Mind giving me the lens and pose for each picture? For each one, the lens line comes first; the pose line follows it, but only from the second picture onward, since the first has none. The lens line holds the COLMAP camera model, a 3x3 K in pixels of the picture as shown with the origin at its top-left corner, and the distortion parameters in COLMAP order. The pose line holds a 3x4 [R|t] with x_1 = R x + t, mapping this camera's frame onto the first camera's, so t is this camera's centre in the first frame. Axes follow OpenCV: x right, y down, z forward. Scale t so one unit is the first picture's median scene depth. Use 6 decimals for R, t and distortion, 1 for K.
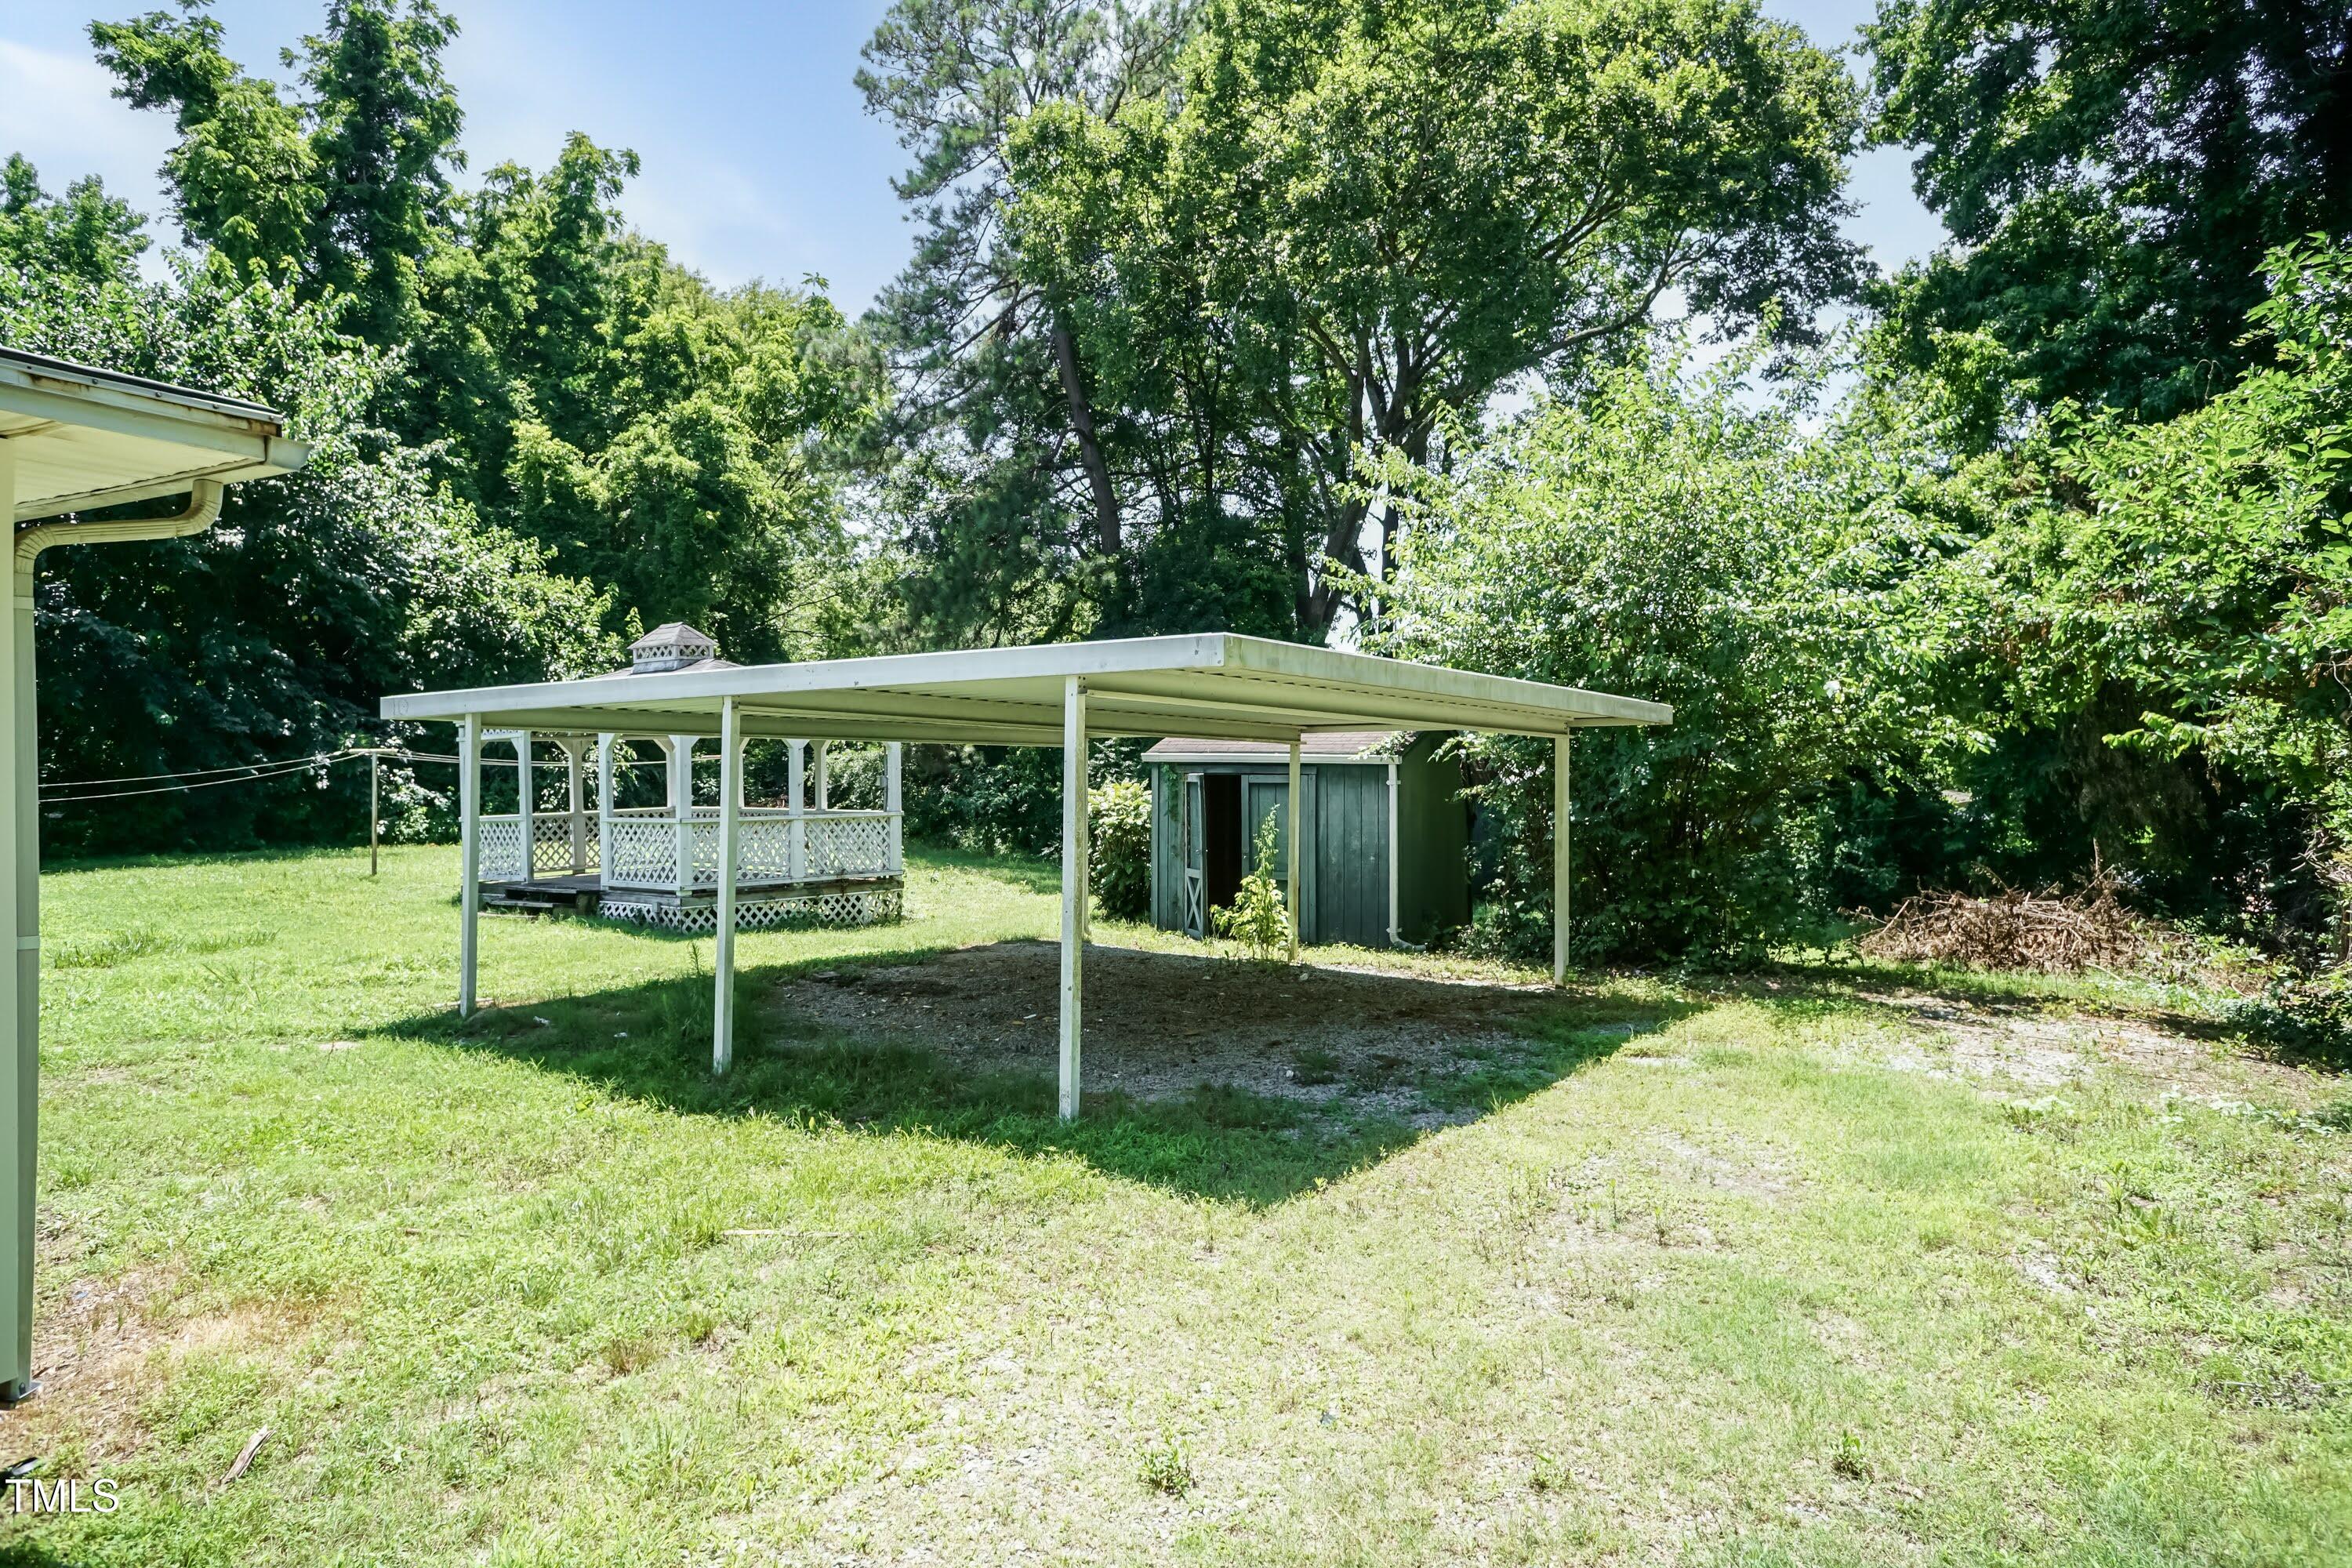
lens RADIAL K [[1617.0, 0, 1182.7], [0, 1617.0, 778.8], [0, 0, 1]] dist [-0.003500, 0.081519]
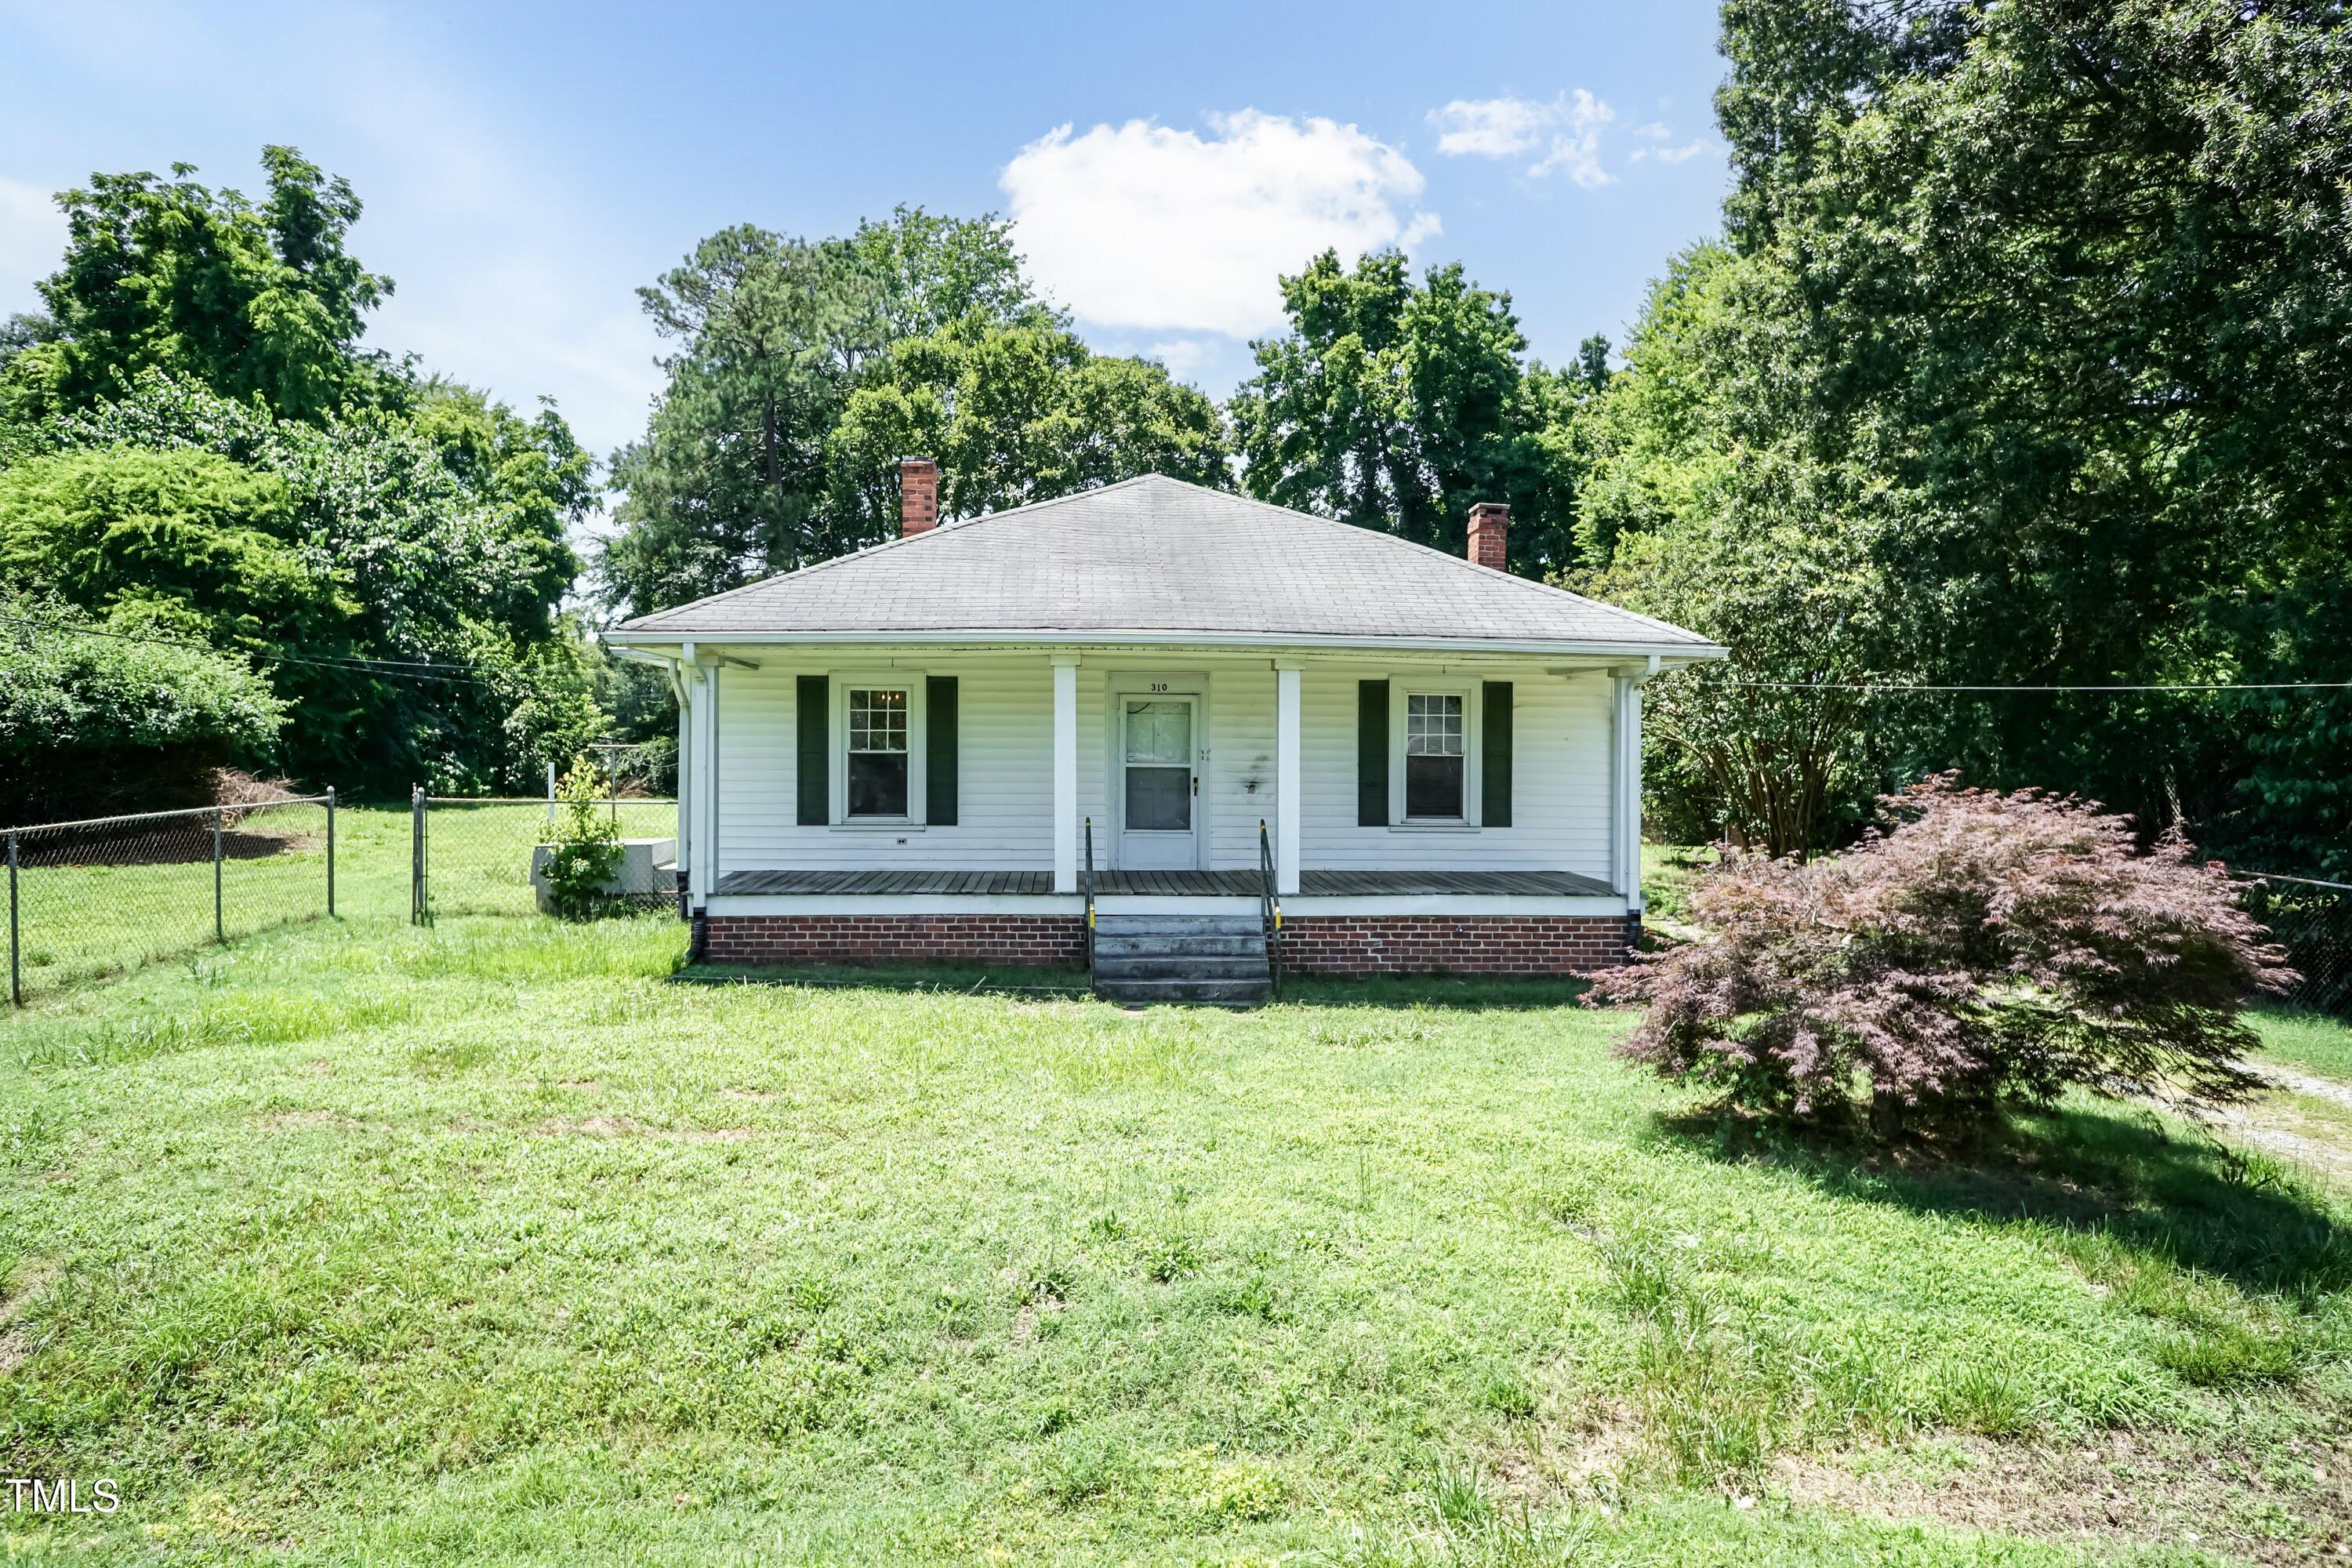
lens RADIAL K [[1617.0, 0, 1182.7], [0, 1617.0, 778.8], [0, 0, 1]] dist [-0.003500, 0.081519]
pose [[0.809787, 0.001791, 0.586721, -0.828896], [-0.014212, 0.999762, 0.016564, -0.017626], [-0.586552, -0.021752, 0.809620, -0.629062]]
